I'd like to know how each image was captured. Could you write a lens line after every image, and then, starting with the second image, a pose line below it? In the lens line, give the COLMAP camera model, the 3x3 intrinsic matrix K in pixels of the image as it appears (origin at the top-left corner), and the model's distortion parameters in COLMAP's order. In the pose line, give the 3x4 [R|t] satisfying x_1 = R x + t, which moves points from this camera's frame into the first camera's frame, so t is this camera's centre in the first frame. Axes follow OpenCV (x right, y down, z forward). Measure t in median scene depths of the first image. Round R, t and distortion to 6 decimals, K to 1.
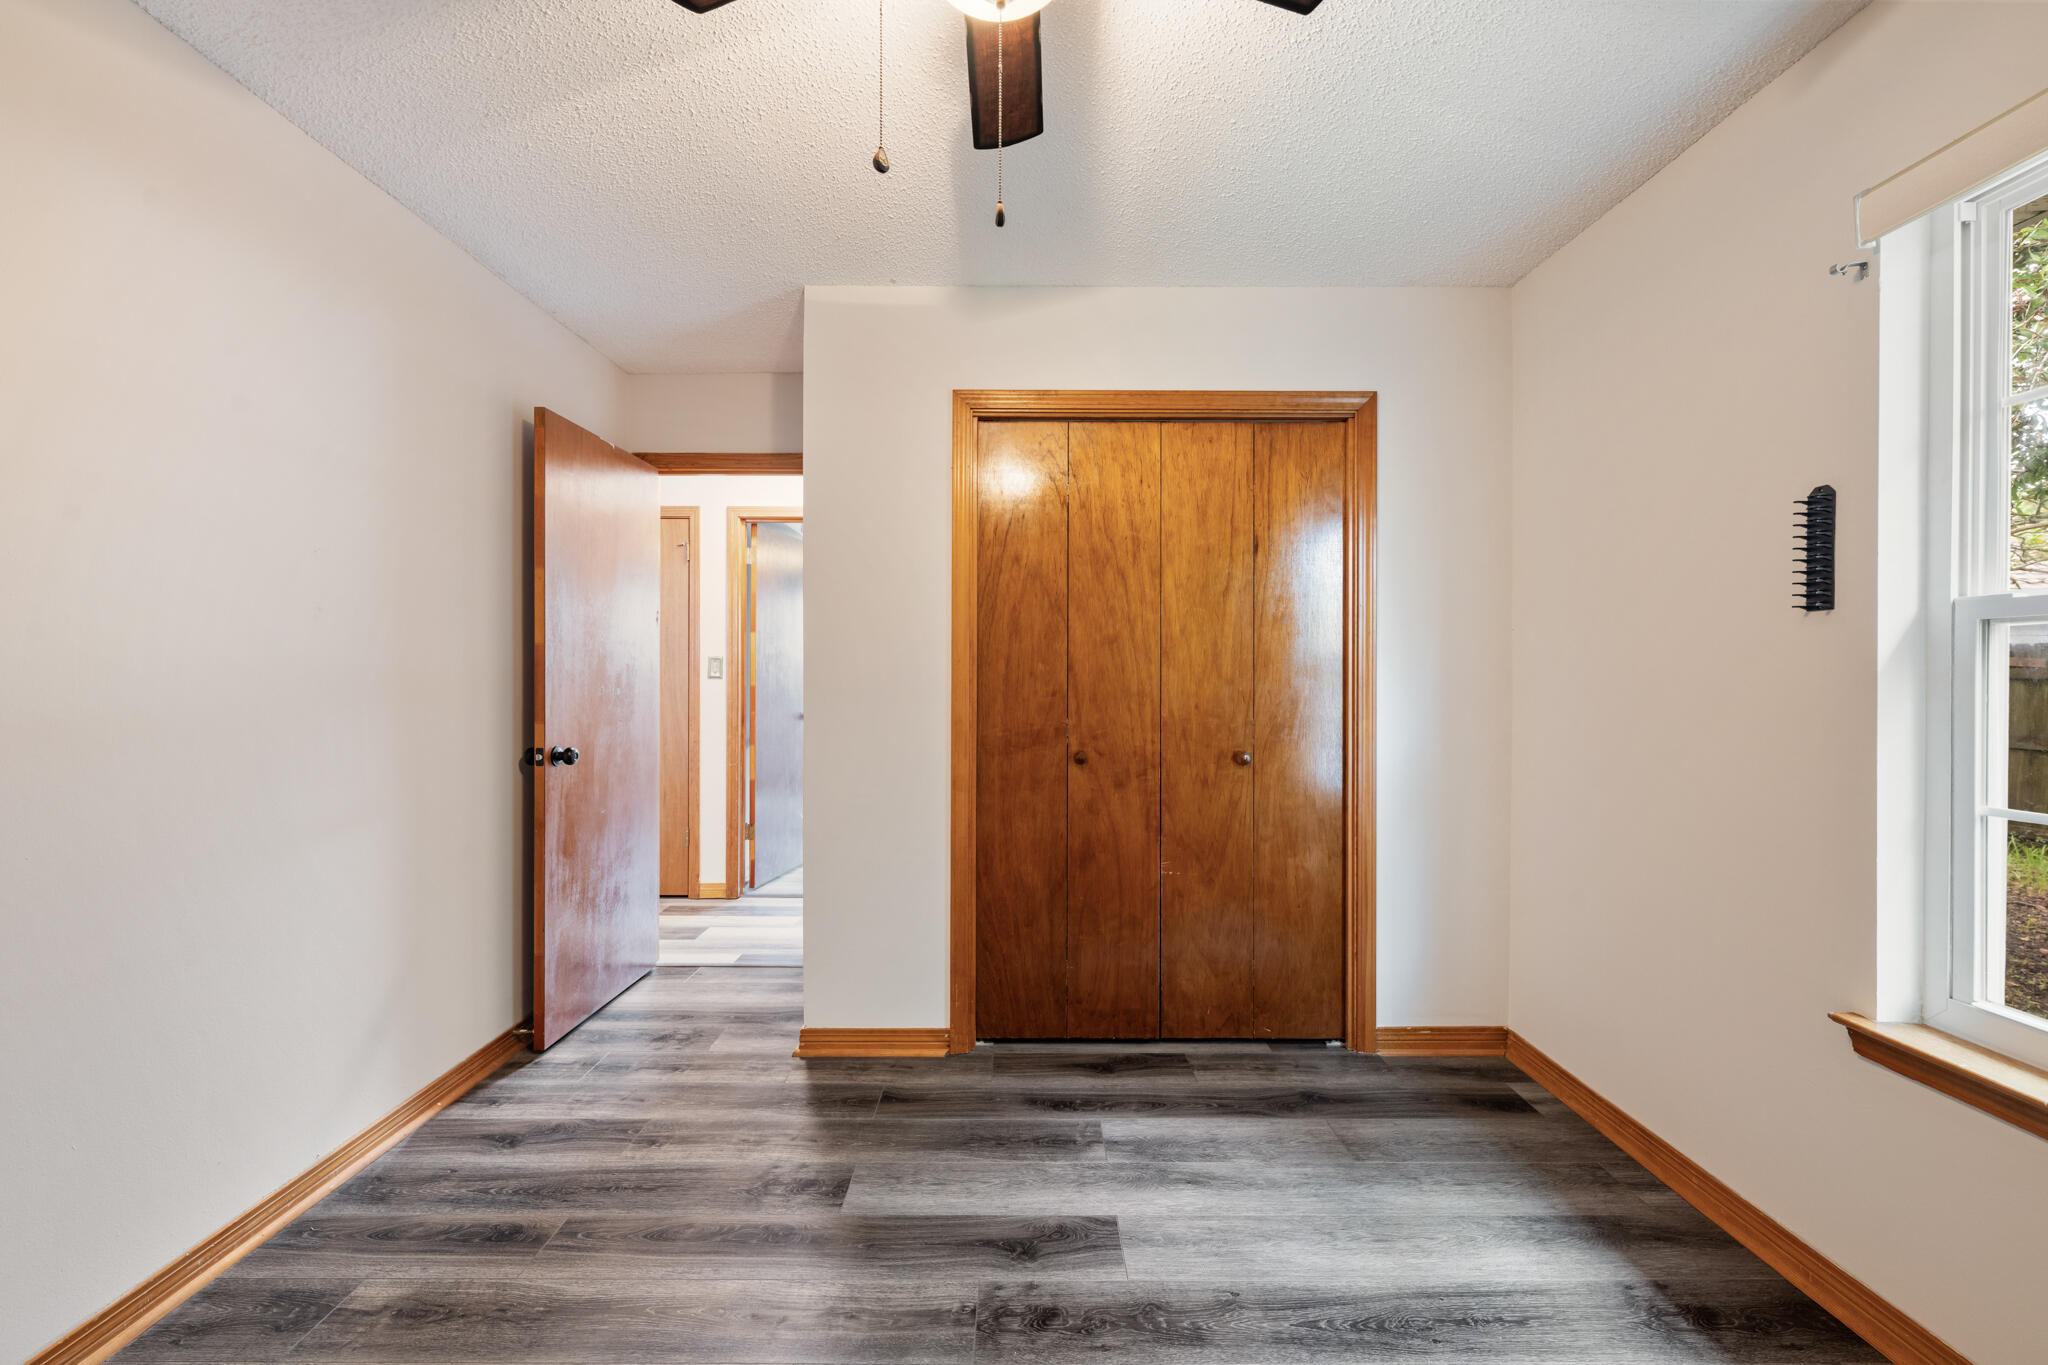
lens RADIAL K [[833.6, 0, 1024.3], [0, 833.6, 682.0], [0, 0, 1]] dist [0.002490, -0.001018]
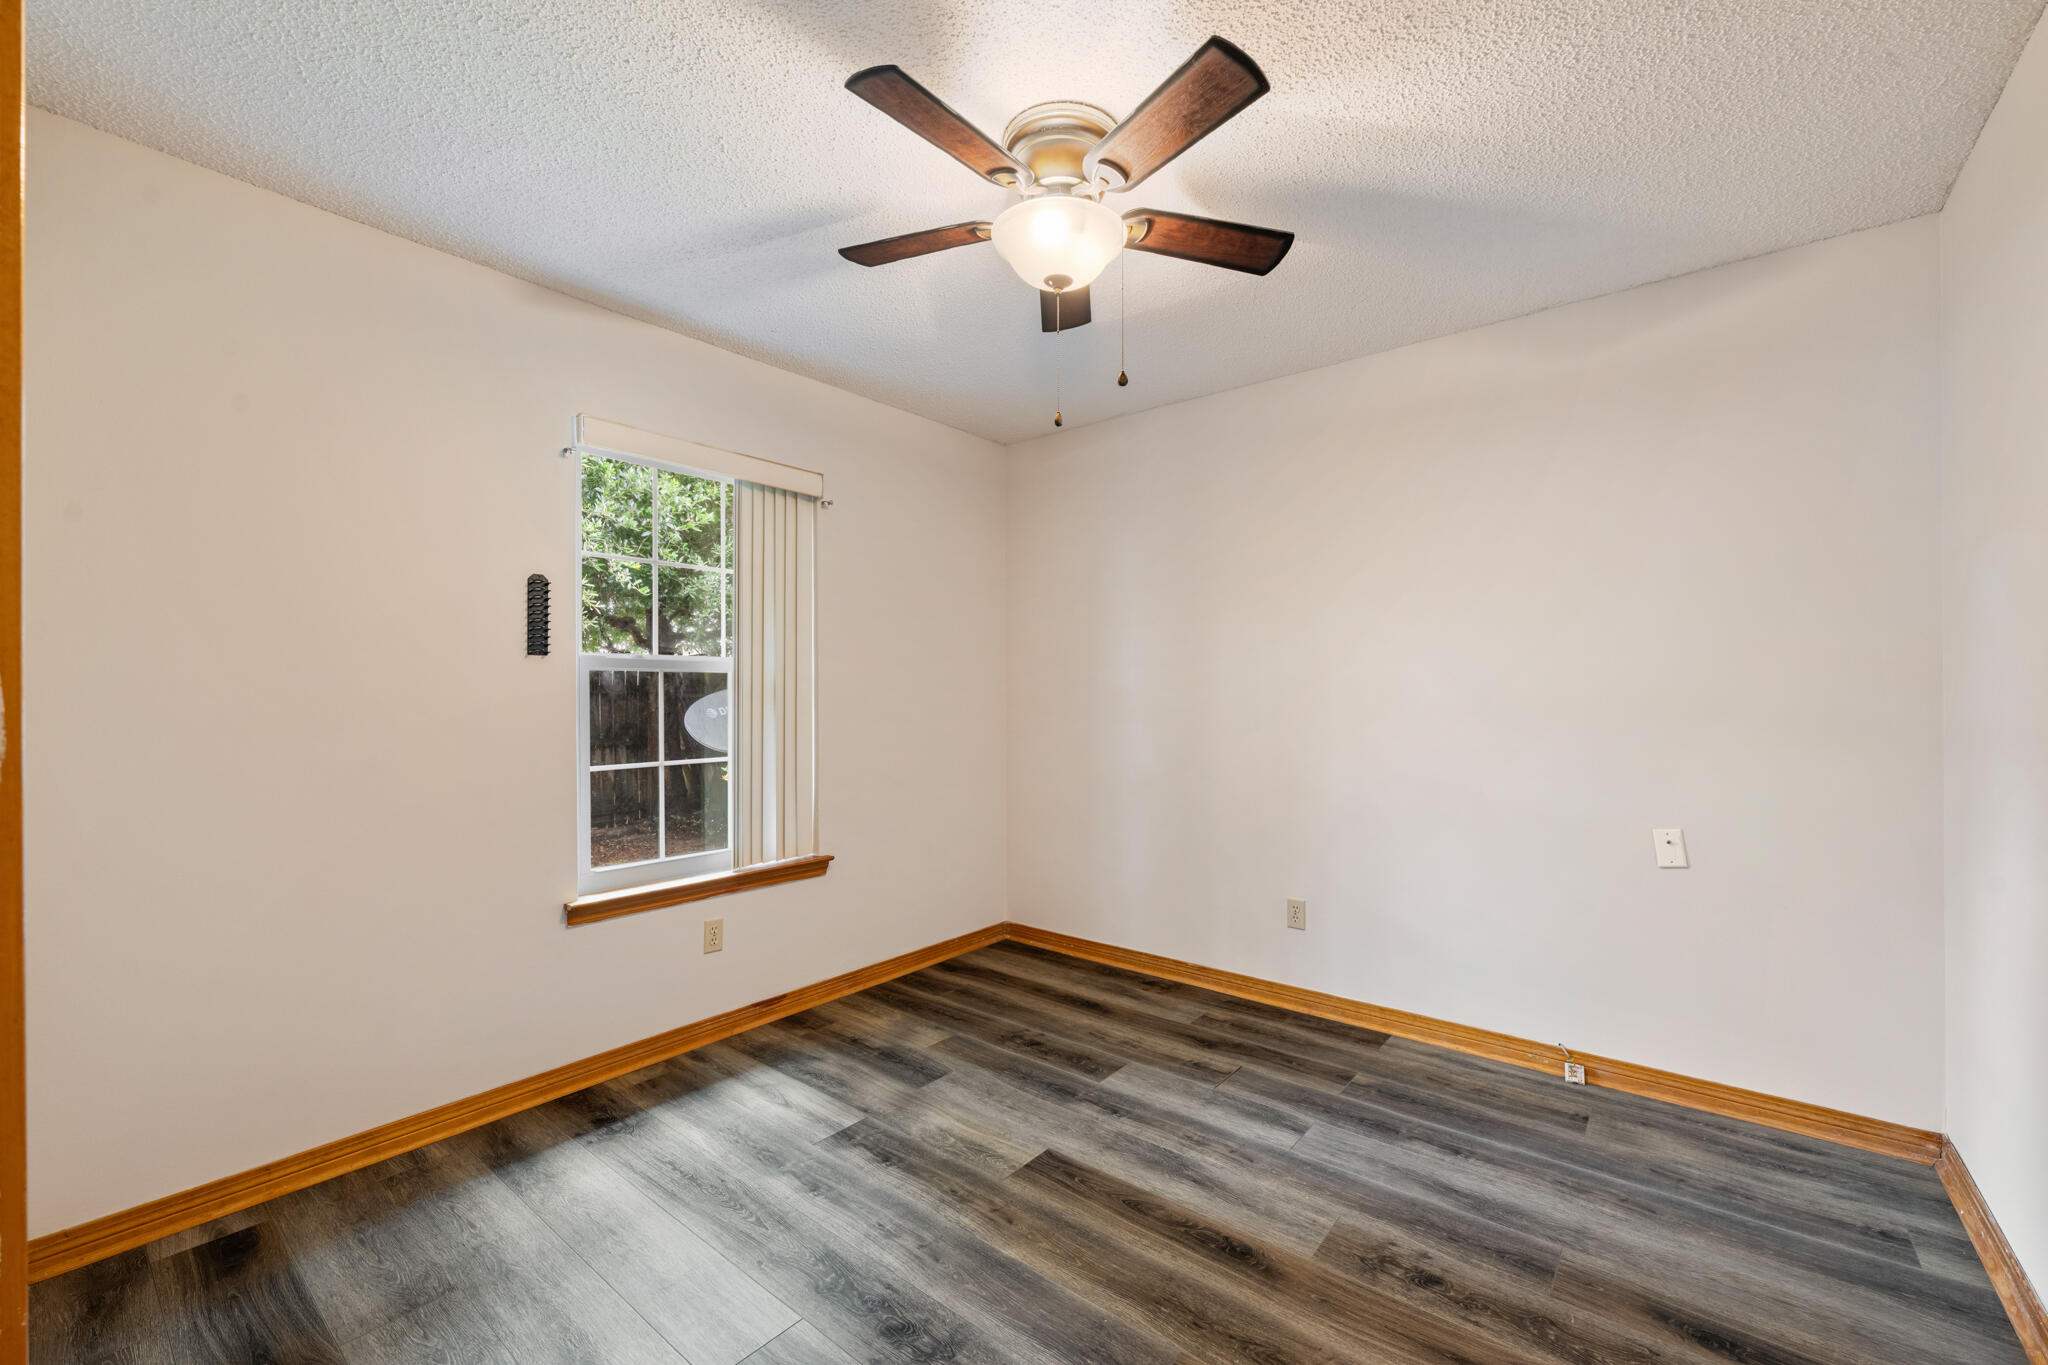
lens RADIAL K [[833.6, 0, 1024.6], [0, 833.6, 681.6], [0, 0, 1]] dist [0.002490, -0.001018]
pose [[-0.774516, 0.011166, 0.632456, -0.615235], [0.008798, 0.999938, -0.006880, -0.017217], [-0.632493, 0.000236, -0.774566, 1.392209]]
